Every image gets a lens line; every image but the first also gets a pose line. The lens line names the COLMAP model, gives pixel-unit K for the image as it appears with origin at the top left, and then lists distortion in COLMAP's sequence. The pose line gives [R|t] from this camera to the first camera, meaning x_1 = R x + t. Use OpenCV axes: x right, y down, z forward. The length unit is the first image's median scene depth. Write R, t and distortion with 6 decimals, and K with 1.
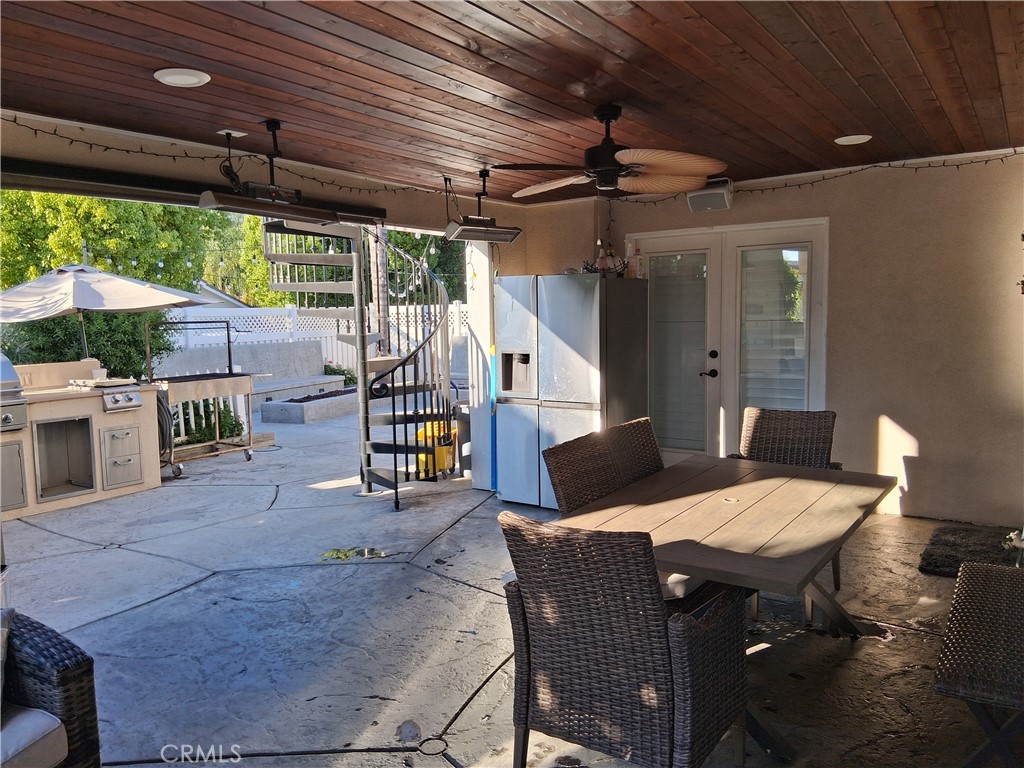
lens RADIAL K [[772.4, 0, 509.2], [0, 772.4, 386.2], [0, 0, 1]] dist [0.114222, -0.186999]
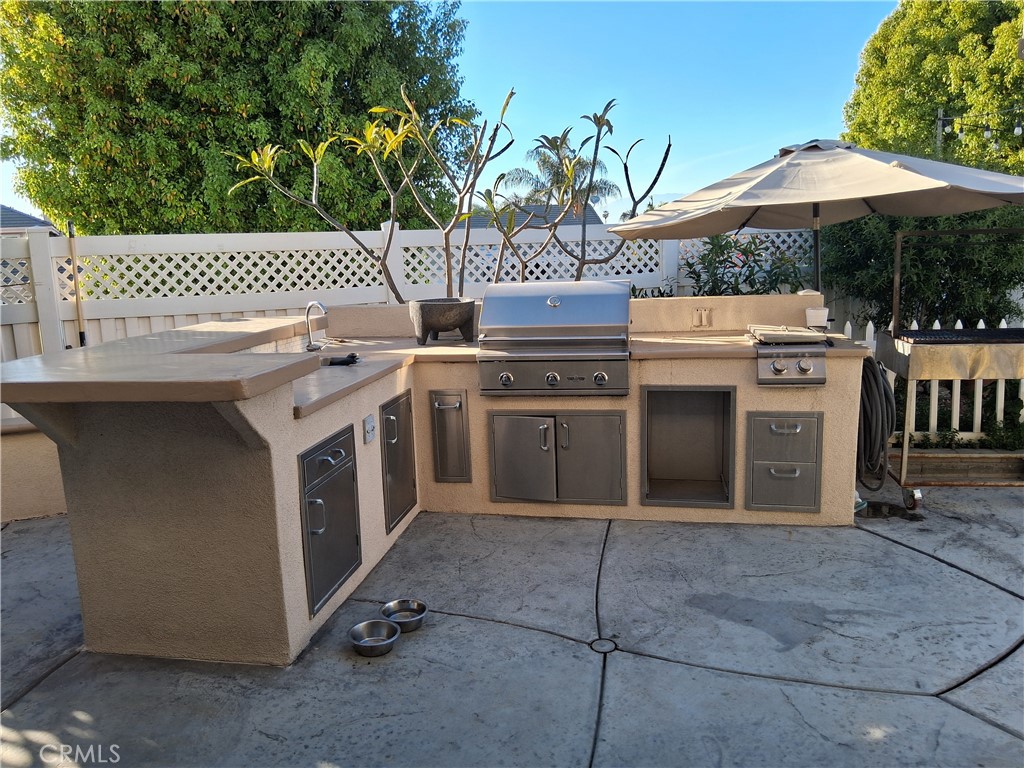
lens RADIAL K [[772.4, 0, 509.2], [0, 772.4, 386.2], [0, 0, 1]] dist [0.114222, -0.186999]
pose [[0.405642, 0.173156, -0.897481, -0.053216], [-0.066556, 0.984881, 0.159937, -0.048774], [0.911606, -0.005145, 0.411033, 0.566675]]
